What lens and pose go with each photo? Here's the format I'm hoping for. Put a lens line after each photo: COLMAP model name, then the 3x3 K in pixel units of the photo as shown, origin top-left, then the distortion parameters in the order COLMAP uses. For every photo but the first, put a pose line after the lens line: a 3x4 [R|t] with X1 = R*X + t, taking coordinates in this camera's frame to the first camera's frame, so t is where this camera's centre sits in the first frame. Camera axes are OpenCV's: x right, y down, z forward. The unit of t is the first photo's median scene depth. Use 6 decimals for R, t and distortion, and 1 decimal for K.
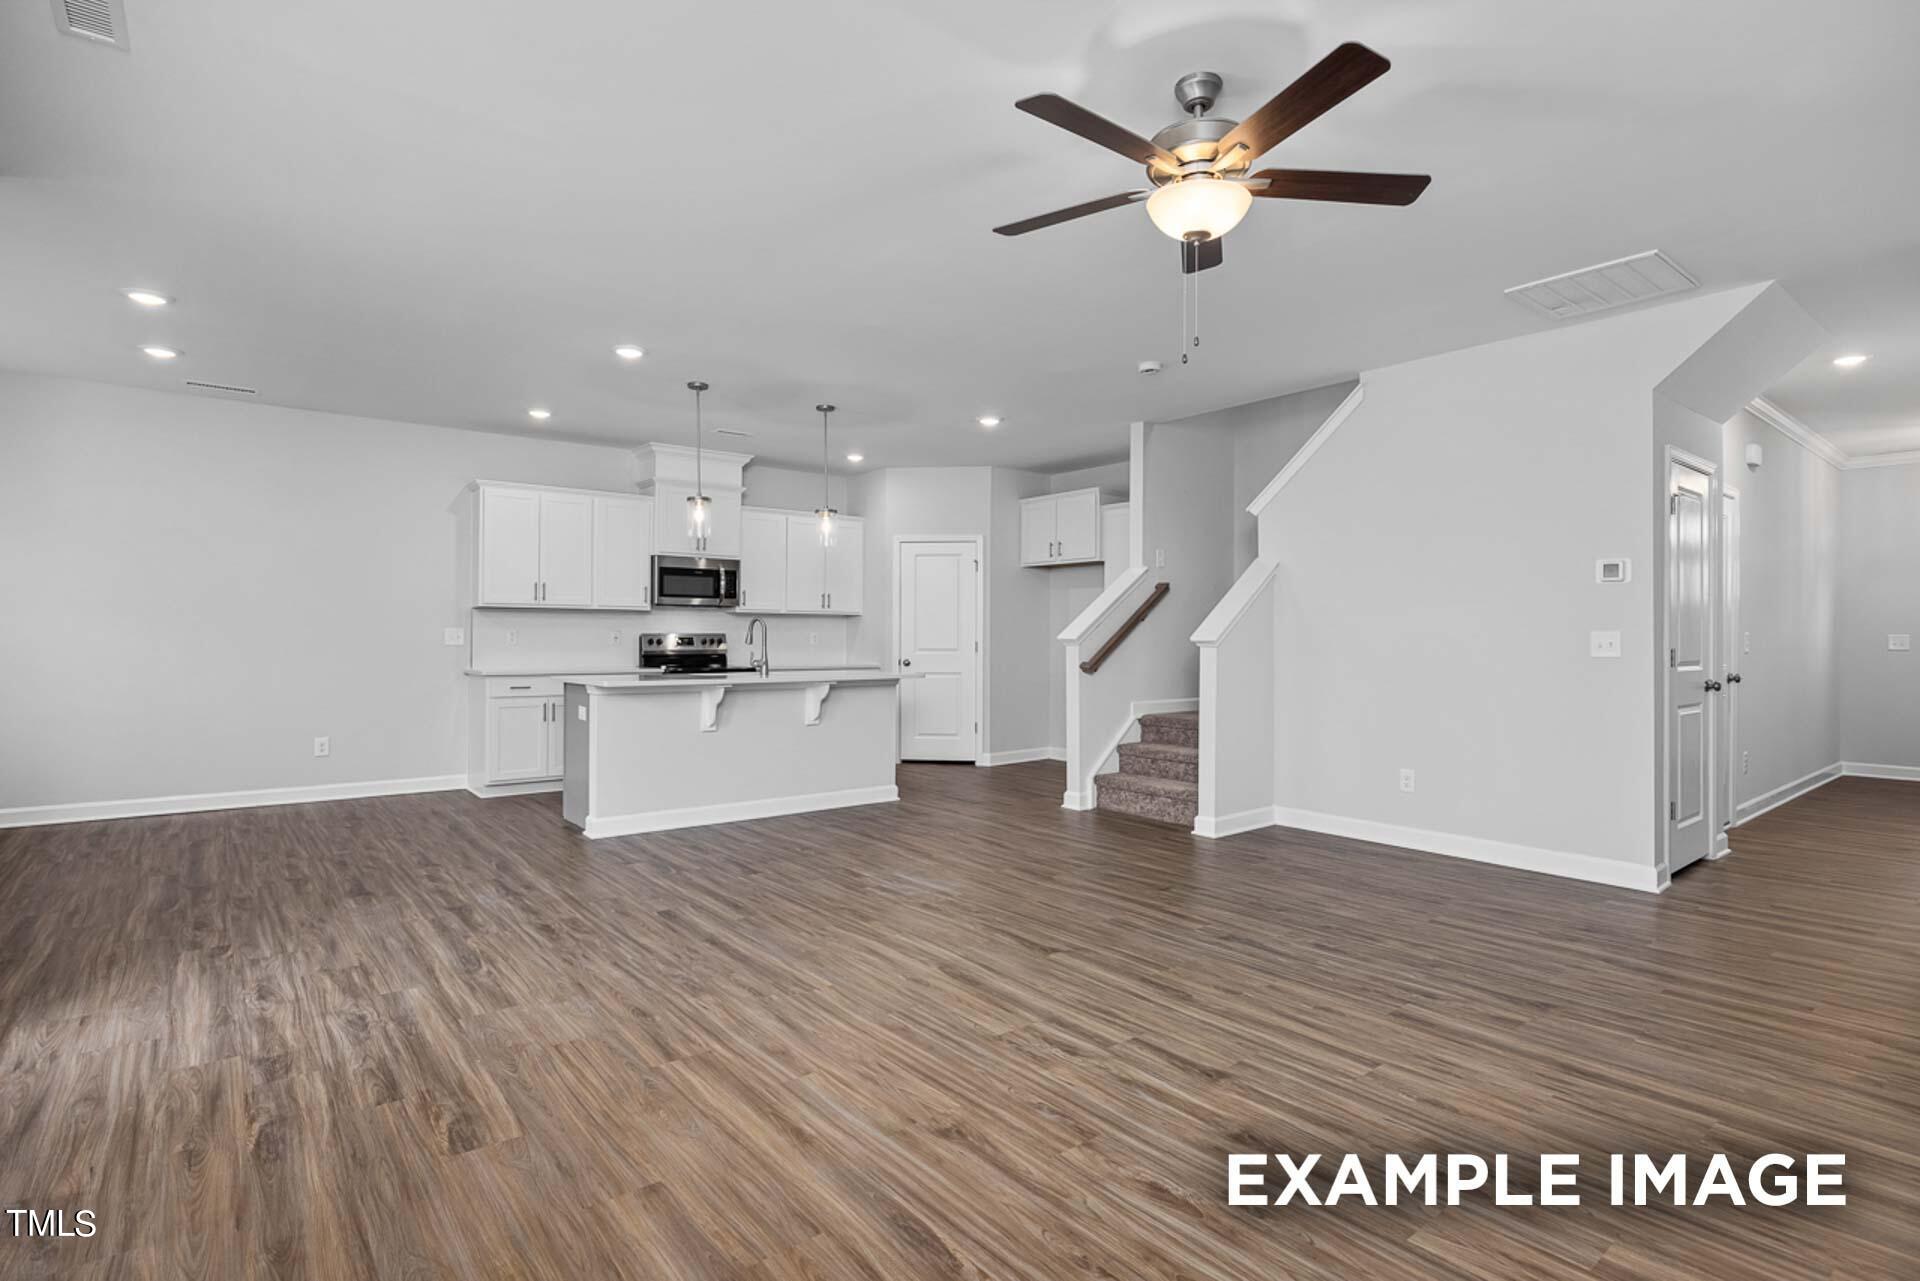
lens RADIAL K [[941.2, 0, 968.1], [0, 941.2, 637.7], [0, 0, 1]] dist [-0.006397, -0.000294]
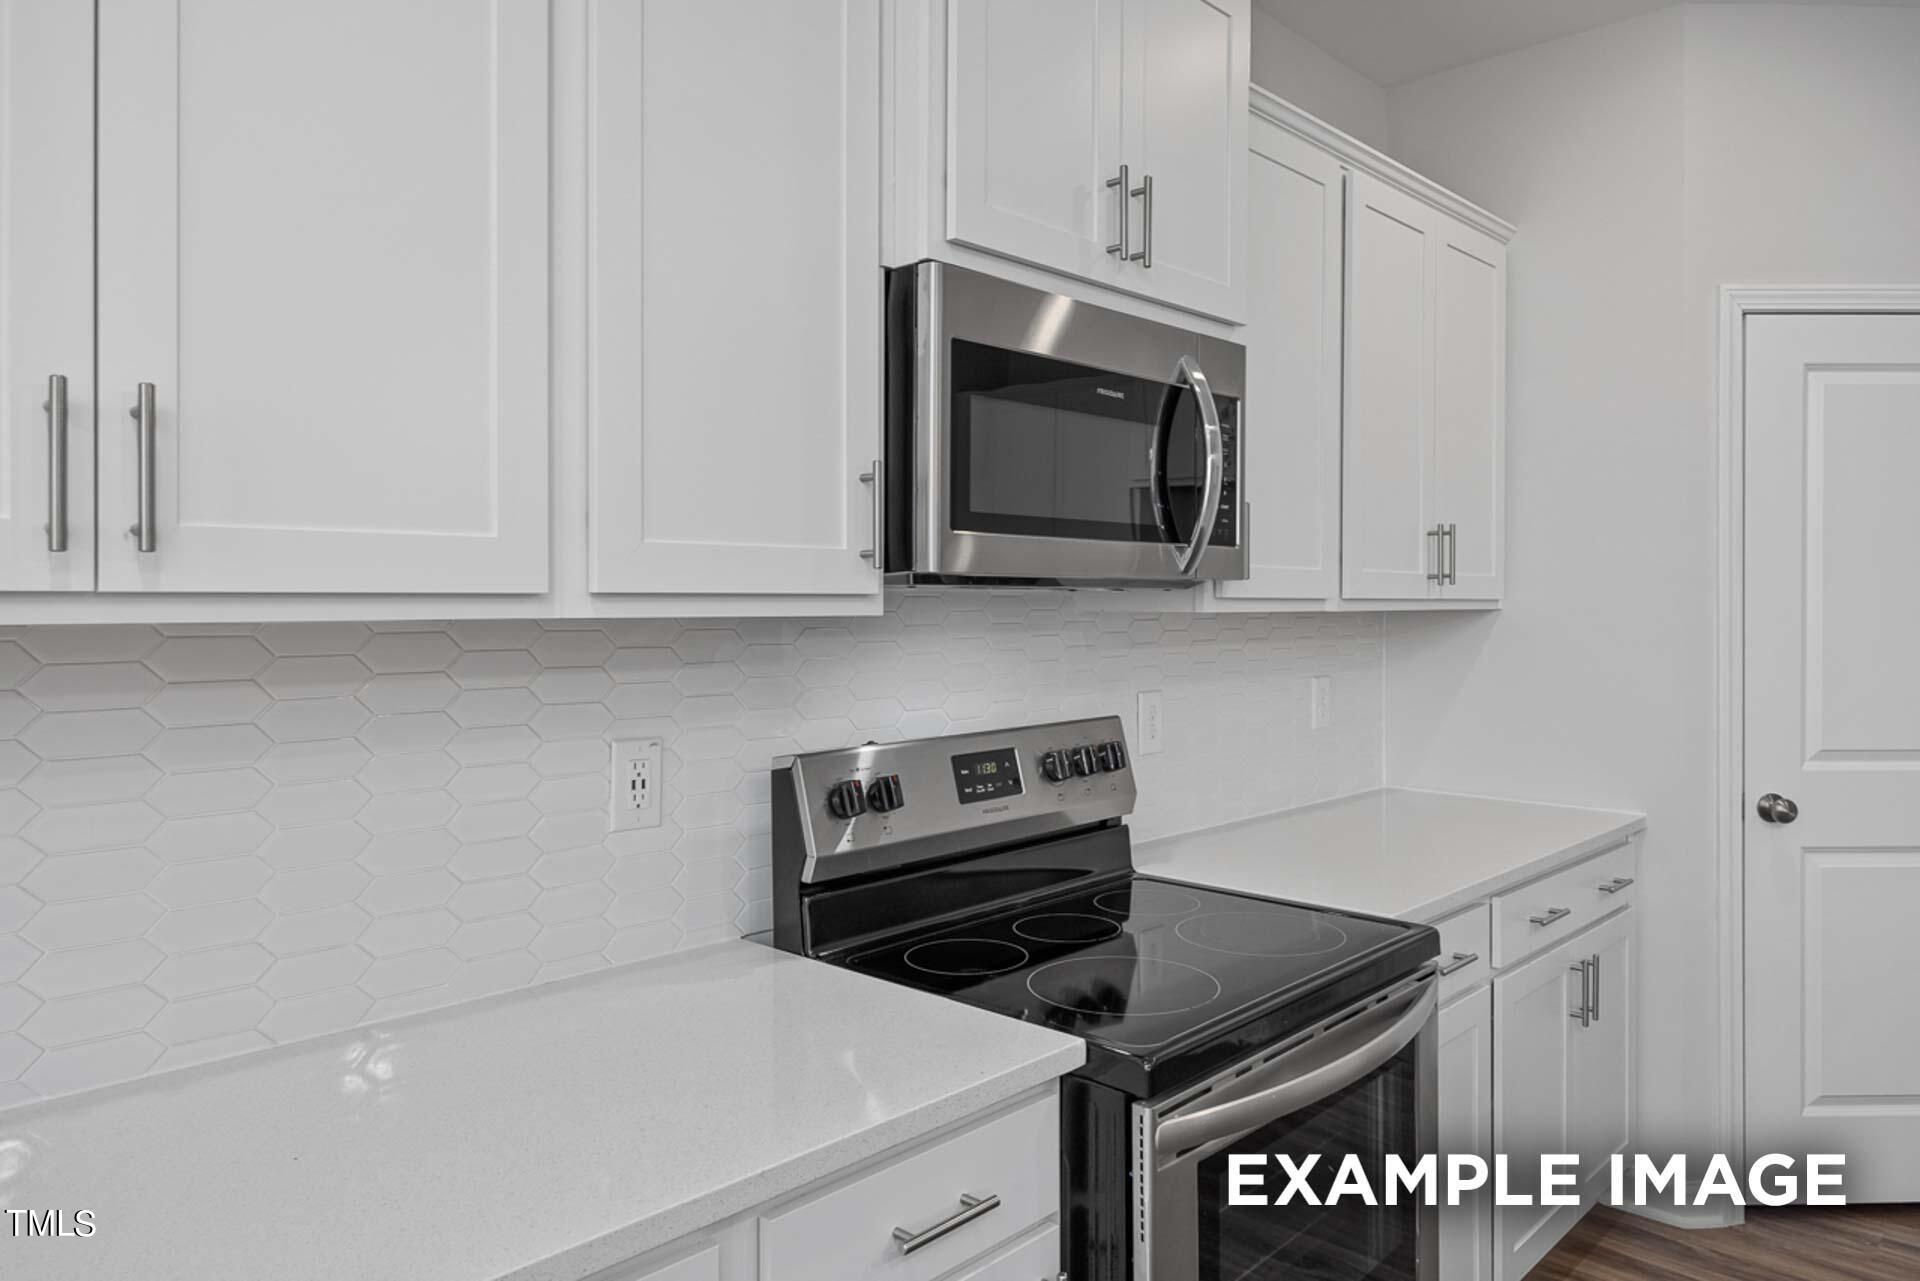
lens RADIAL K [[1274.5, 0, 962.1], [0, 1274.5, 601.3], [0, 0, 1]] dist [-0.003625, -0.001076]
pose [[0.991788, -0.005068, 0.127793, -0.746241], [0.004969, 0.999987, 0.001093, -0.067360], [-0.127797, -0.000449, 0.991800, 1.669835]]
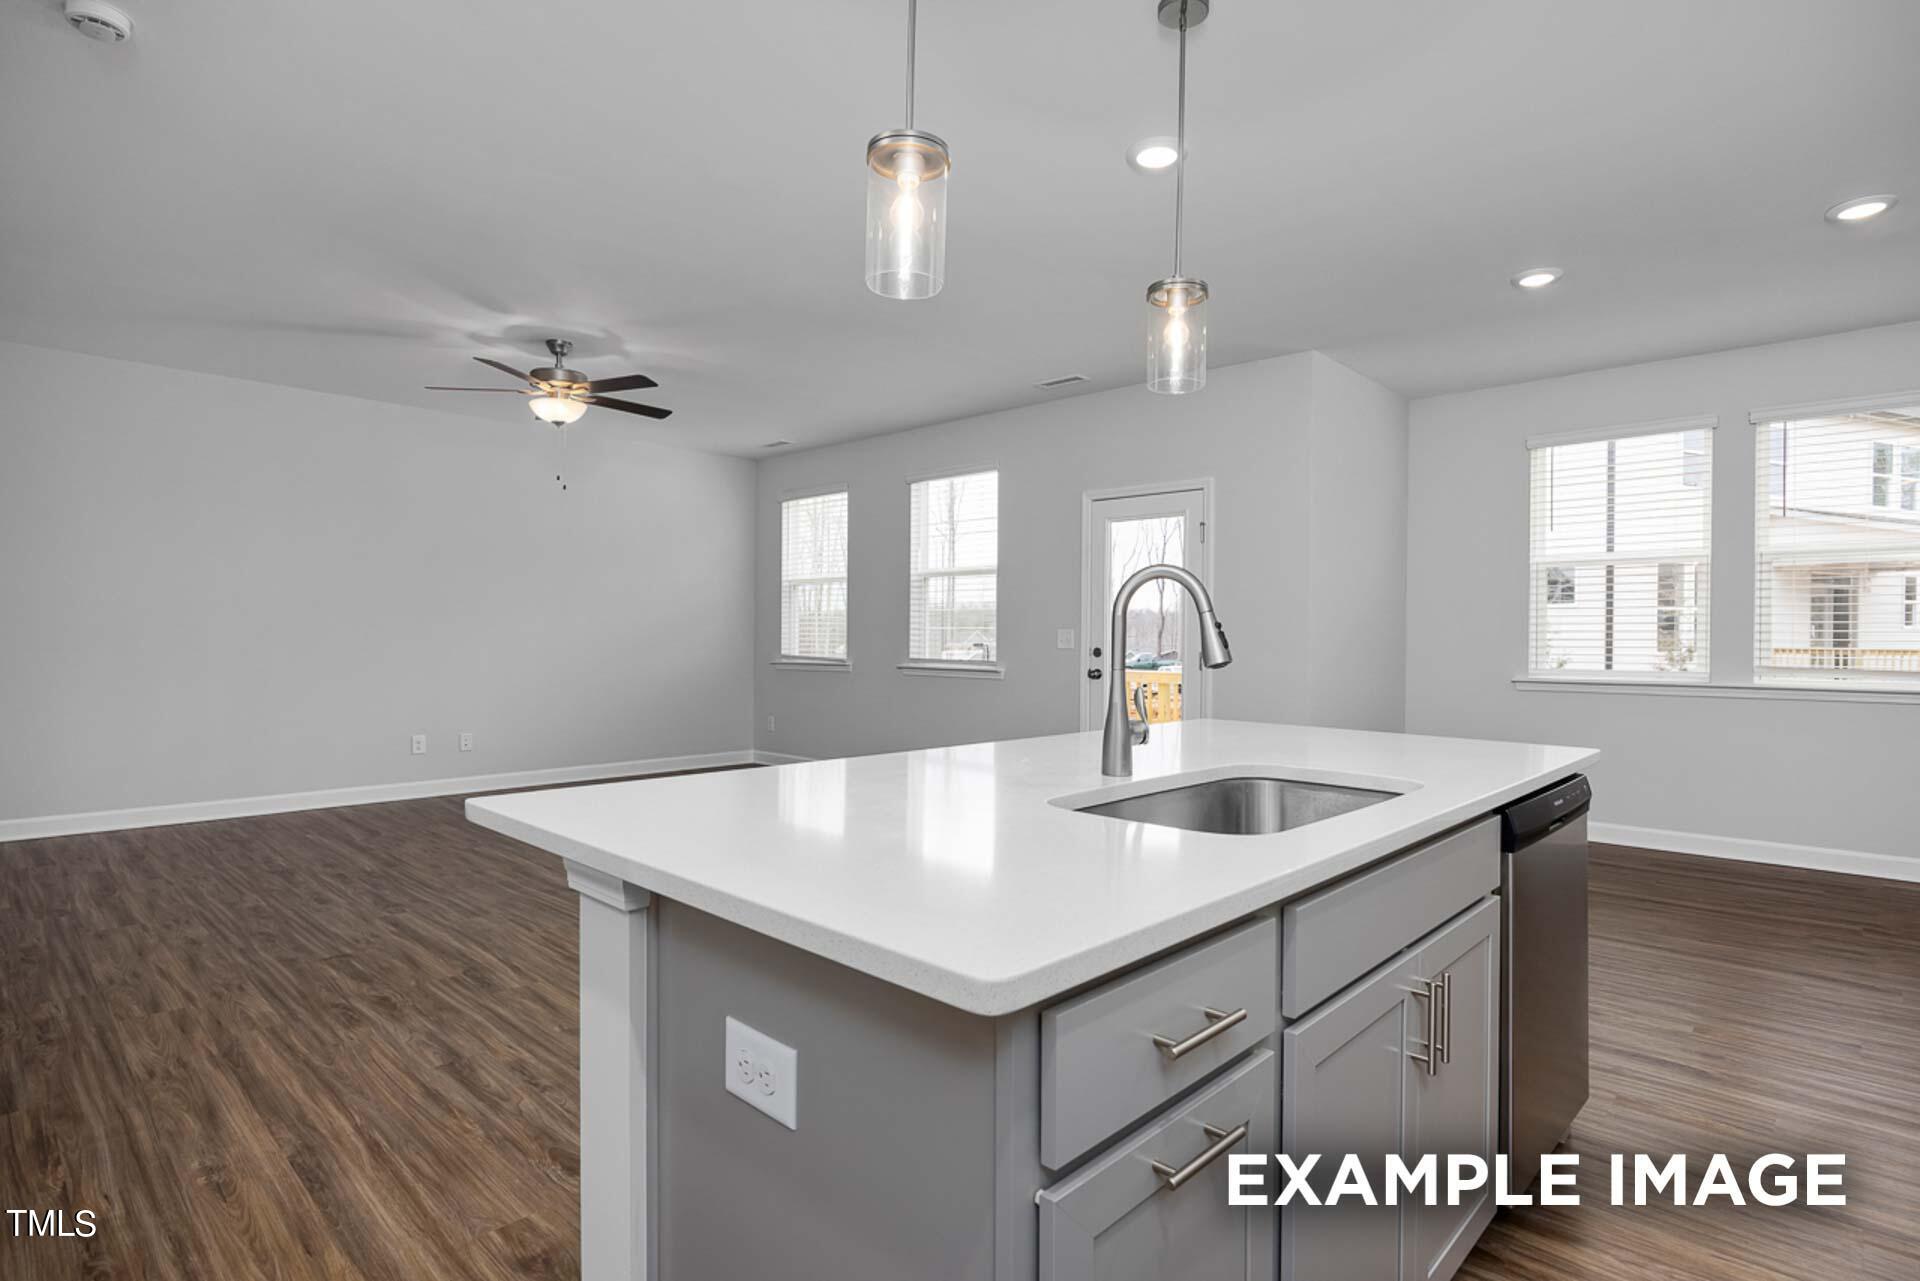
lens RADIAL K [[959.3, 0, 960.0], [0, 959.3, 640.5], [0, 0, 1]] dist [-0.000021, 0.000082]
pose [[-0.991652, -0.010918, -0.128479, -0.232833], [-0.011346, 0.999932, 0.002603, 0.000712], [0.128442, 0.004039, -0.991709, 2.214049]]
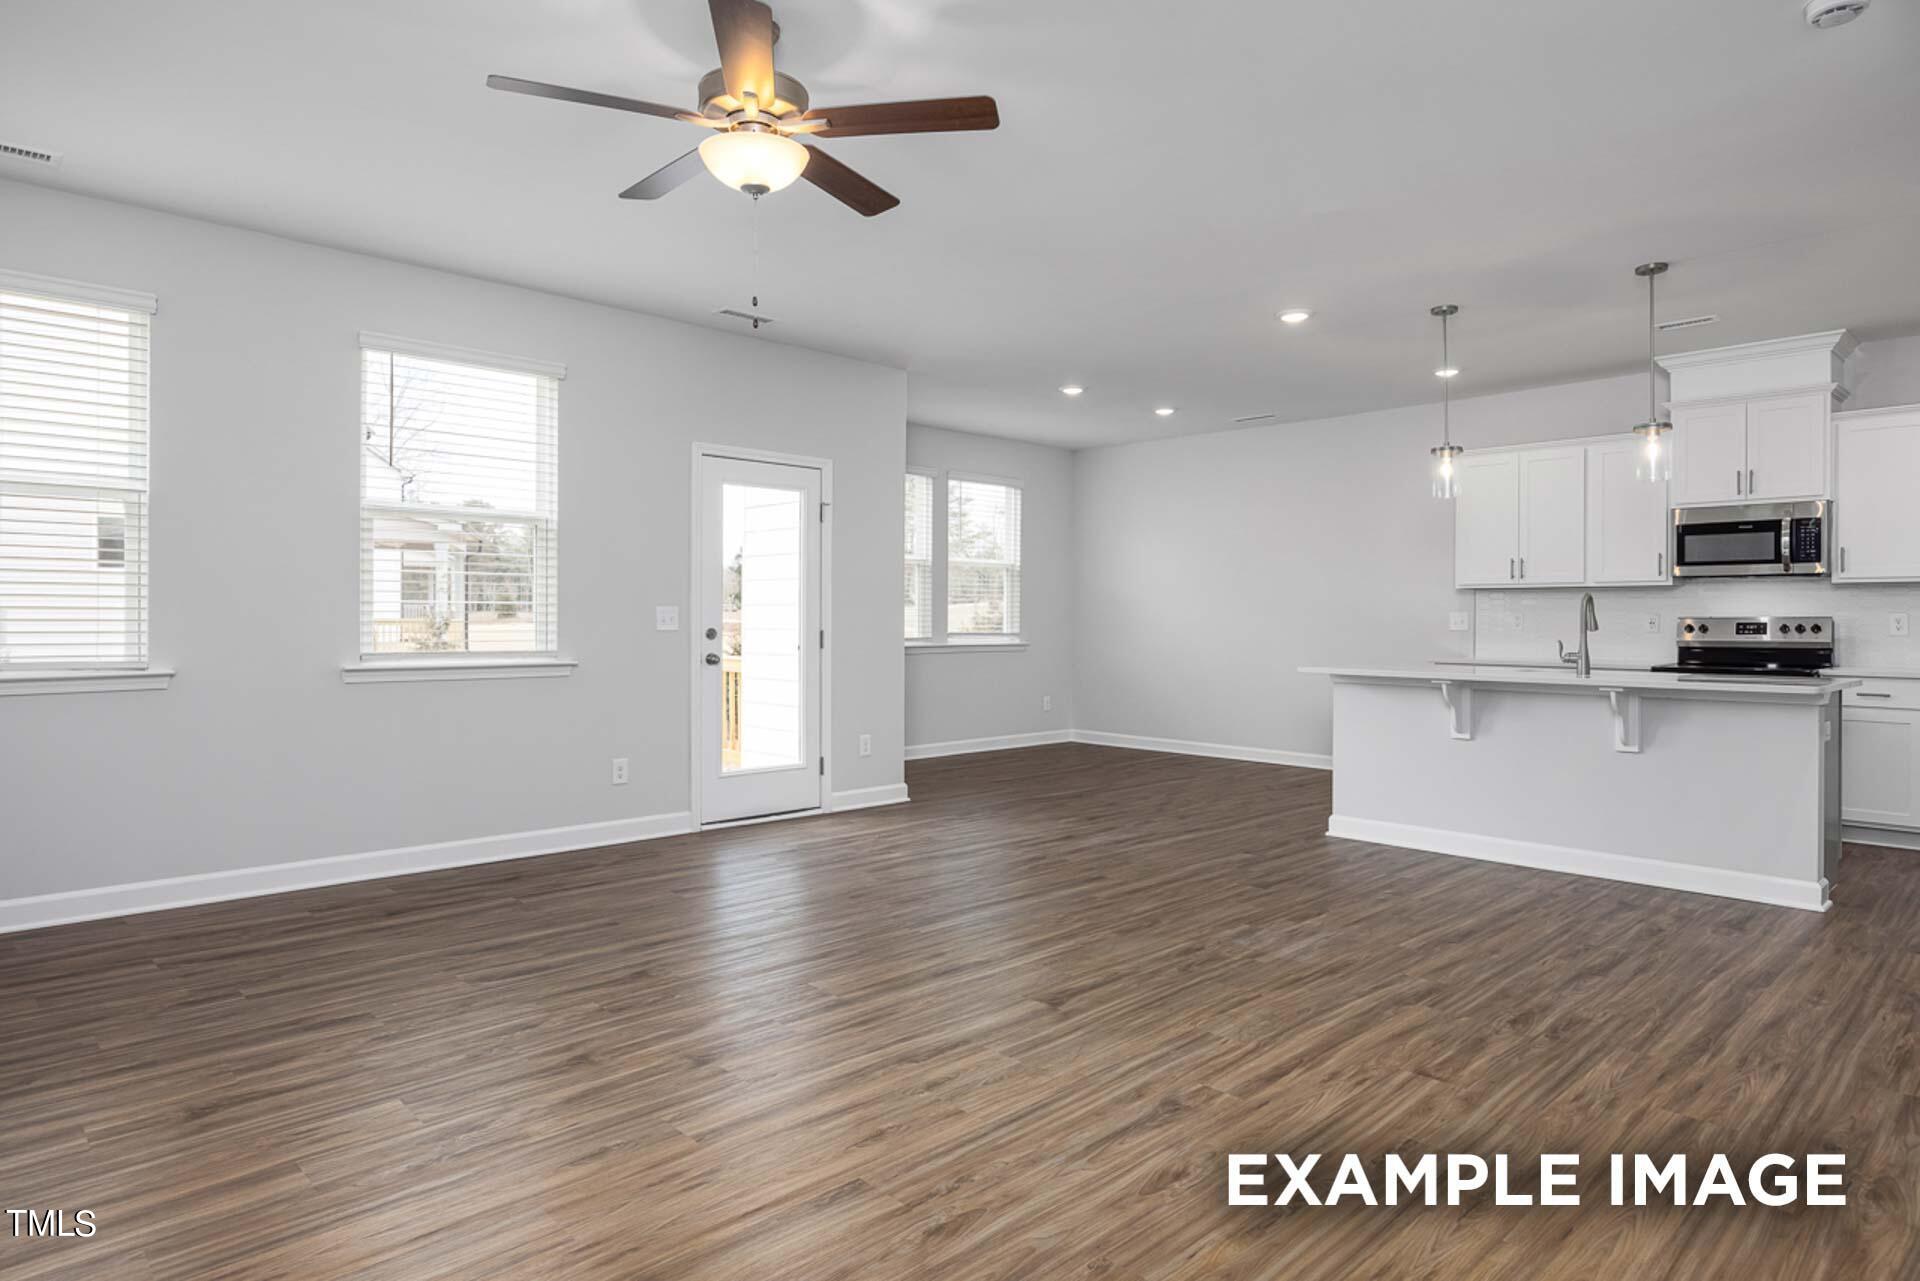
lens RADIAL K [[1099.9, 0, 960.9], [0, 1099.9, 619.4], [0, 0, 1]] dist [0.008515, 0.001103]
pose [[0.083503, -0.004247, -0.996498, 0.992001], [-0.004330, 0.999980, -0.004624, 0.007317], [0.996498, 0.004701, 0.083483, 0.809377]]
